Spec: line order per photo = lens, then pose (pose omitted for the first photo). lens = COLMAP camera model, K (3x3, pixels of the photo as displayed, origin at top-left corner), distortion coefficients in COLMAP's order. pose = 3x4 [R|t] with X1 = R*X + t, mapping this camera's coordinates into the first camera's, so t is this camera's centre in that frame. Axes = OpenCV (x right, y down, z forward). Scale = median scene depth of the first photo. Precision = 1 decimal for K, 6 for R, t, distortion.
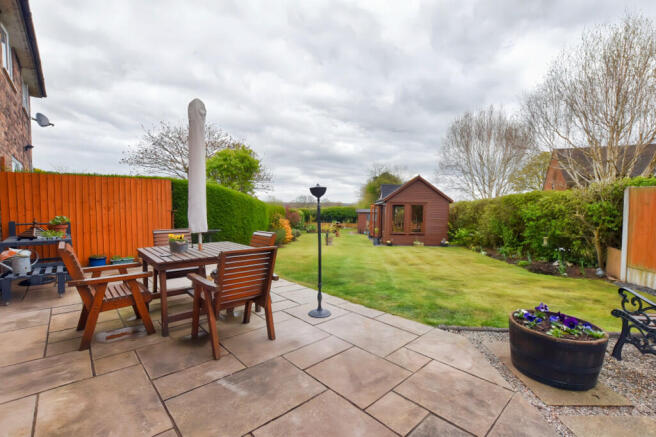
lens RADIAL K [[295.0, 0, 328.0], [0, 295.0, 218.5], [0, 0, 1]] dist [-0.027000, 0.000809]
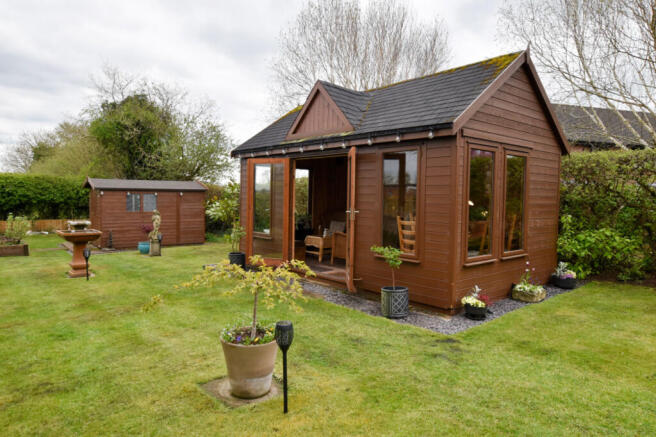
lens RADIAL K [[432.8, 0, 328.0], [0, 432.8, 218.5], [0, 0, 1]] dist [-0.000959, -0.001093]
pose [[0.707198, -0.047027, 0.705450, -0.138952], [0.020684, 0.998735, 0.045843, -0.008969], [-0.706713, -0.017829, 0.707276, 0.912150]]
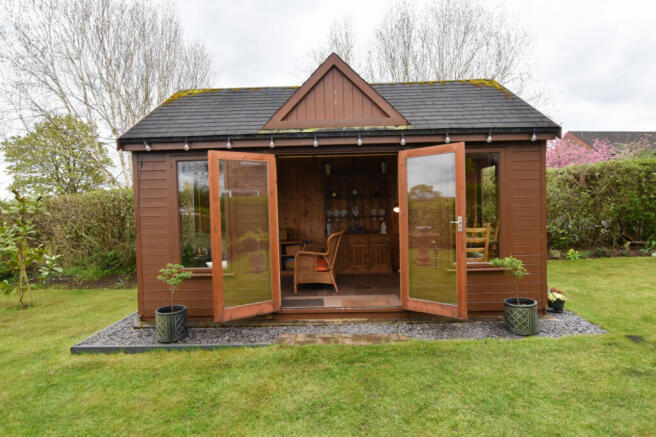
lens RADIAL K [[356.0, 0, 328.0], [0, 356.0, 218.5], [0, 0, 1]] dist [-0.004497, -0.000384]
pose [[-0.061640, -0.059267, 0.996337, -0.102078], [0.055459, 0.996490, 0.062708, -0.022313], [-0.996556, 0.059121, -0.058137, 1.317113]]
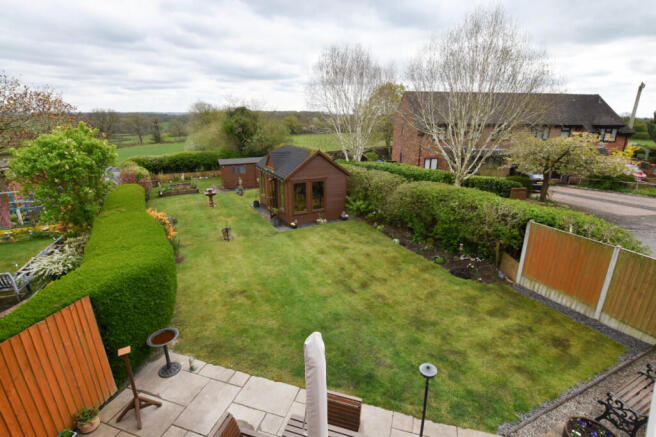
lens RADIAL K [[320.6, 0, 328.0], [0, 320.6, 218.5], [0, 0, 1]] dist [-0.003169, -0.000075]
pose [[0.863272, -0.171408, 0.474742, -0.201649], [0.036028, 0.959097, 0.280775, -0.244134], [-0.503451, -0.225281, 0.834137, 0.097889]]
